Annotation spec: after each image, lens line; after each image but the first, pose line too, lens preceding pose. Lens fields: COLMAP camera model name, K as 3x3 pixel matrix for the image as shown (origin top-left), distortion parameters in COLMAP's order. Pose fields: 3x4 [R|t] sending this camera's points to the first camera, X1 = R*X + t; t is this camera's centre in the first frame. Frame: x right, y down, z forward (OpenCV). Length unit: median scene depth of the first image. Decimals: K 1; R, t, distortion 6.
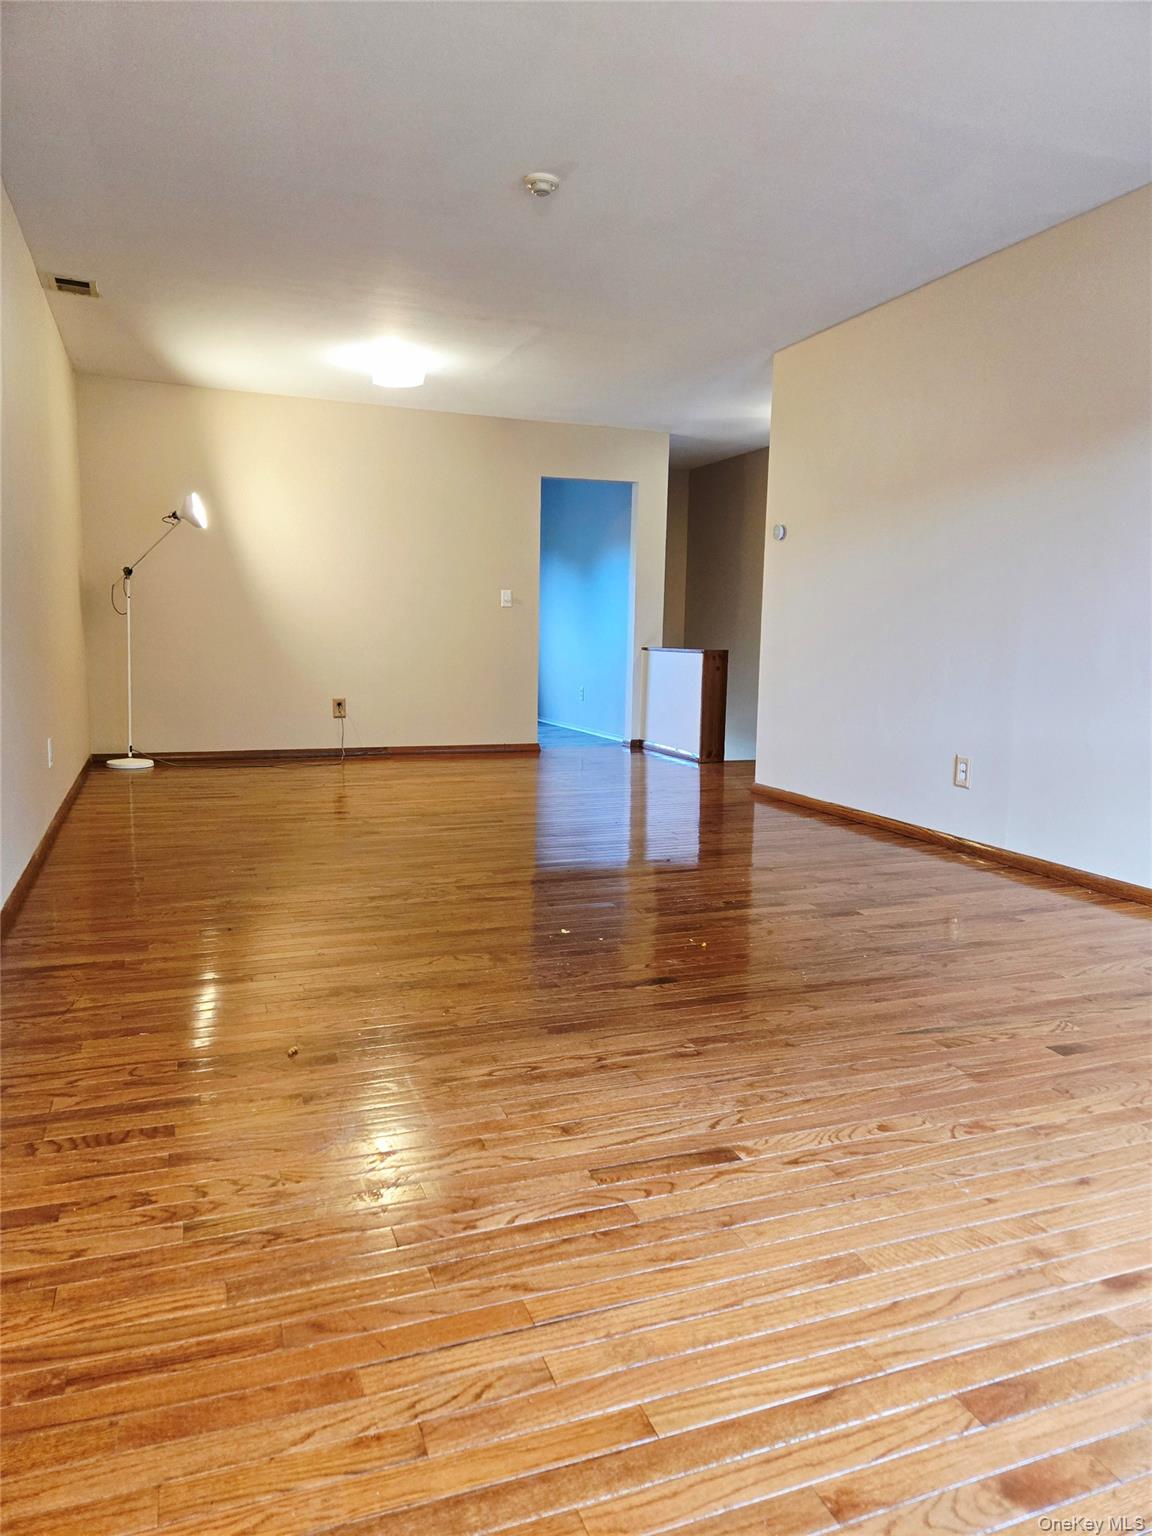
lens RADIAL K [[1032.9, 0, 585.8], [0, 1032.9, 762.3], [0, 0, 1]] dist [0.067729, -0.055342]
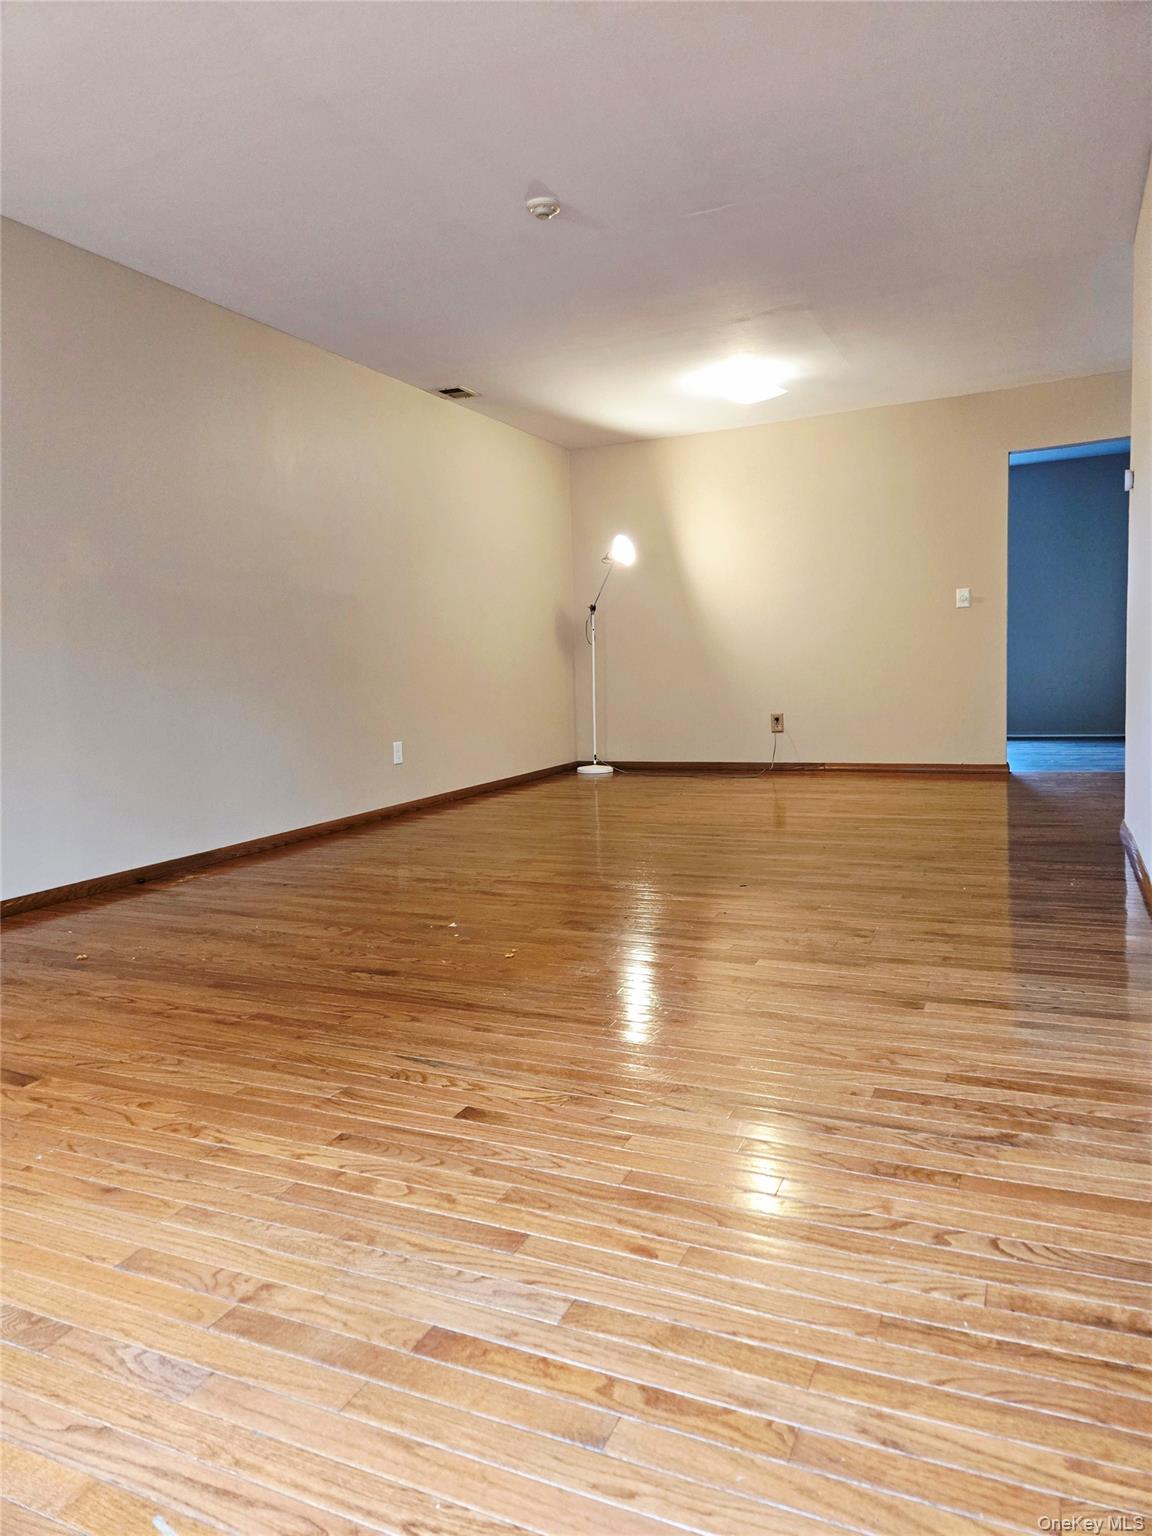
lens RADIAL K [[1032.9, 0, 584.7], [0, 1032.9, 774.3], [0, 0, 1]] dist [0.067729, -0.055342]
pose [[0.685294, 0.032855, -0.727525, 1.059522], [-0.040235, 0.999164, 0.007223, -0.003300], [0.727154, 0.024322, 0.686043, 0.472321]]
